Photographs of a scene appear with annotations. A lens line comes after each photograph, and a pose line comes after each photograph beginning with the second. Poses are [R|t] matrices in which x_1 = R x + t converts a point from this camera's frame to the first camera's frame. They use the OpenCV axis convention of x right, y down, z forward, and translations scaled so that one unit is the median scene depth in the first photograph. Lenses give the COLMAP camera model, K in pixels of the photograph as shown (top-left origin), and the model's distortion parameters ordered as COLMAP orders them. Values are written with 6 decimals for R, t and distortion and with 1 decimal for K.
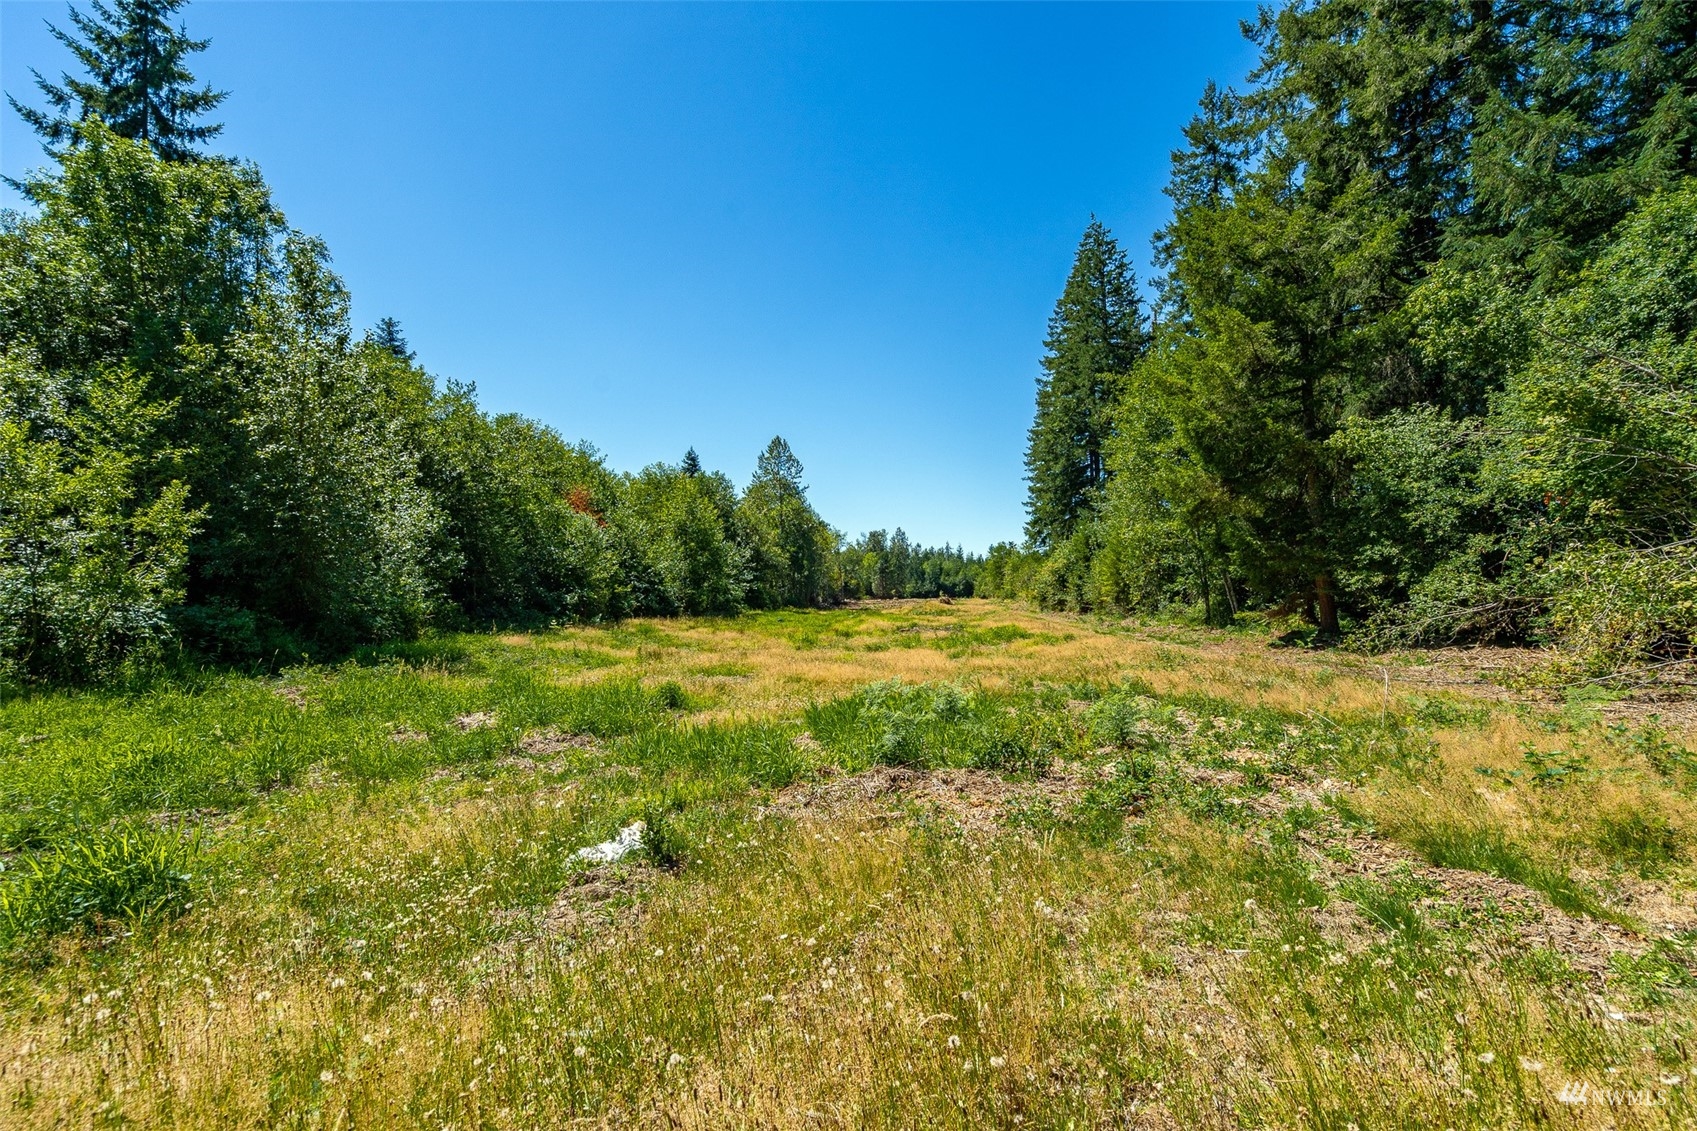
lens RADIAL K [[759.1, 0, 855.1], [0, 759.1, 570.2], [0, 0, 1]] dist [-0.016793, 0.002840]
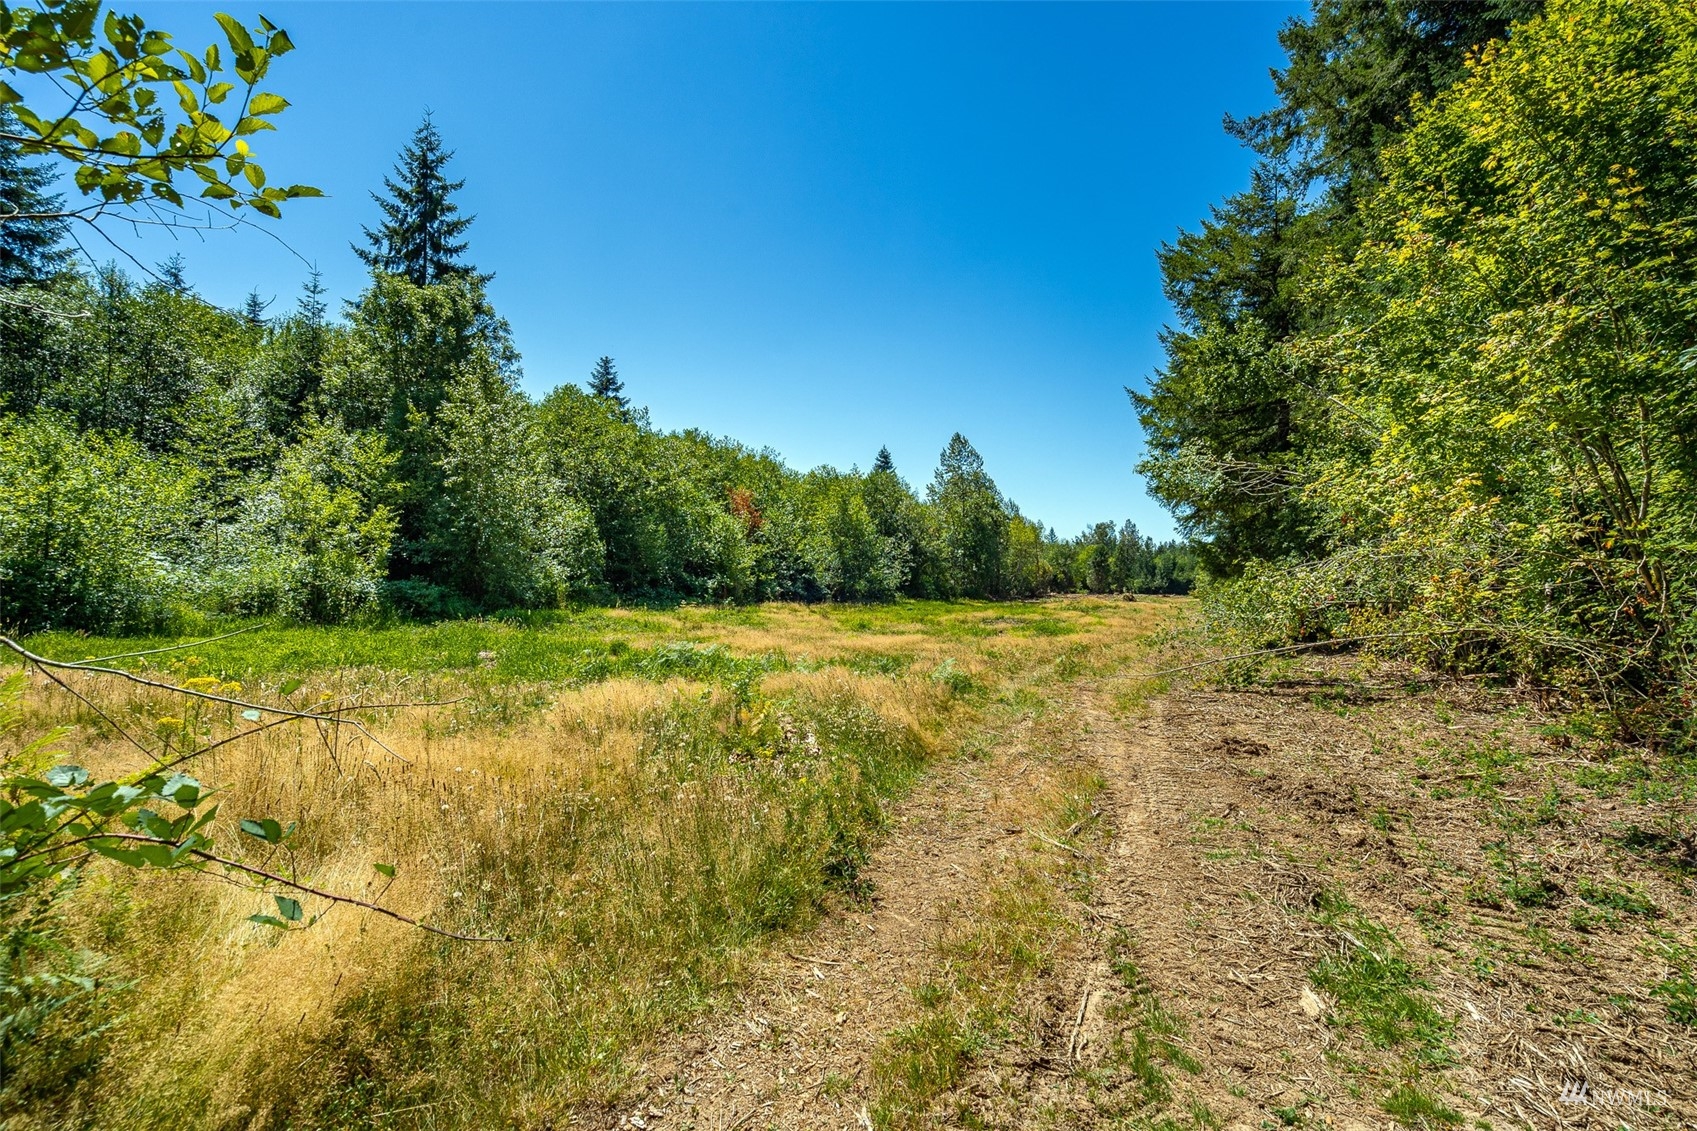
lens RADIAL K [[759.1, 0, 842.4], [0, 759.1, 561.1], [0, 0, 1]] dist [-0.016793, 0.002840]
pose [[0.949520, 0.016964, -0.313248, 0.141005], [-0.016931, 0.999853, 0.002827, -0.004068], [0.313250, 0.002619, 0.949667, -0.065497]]
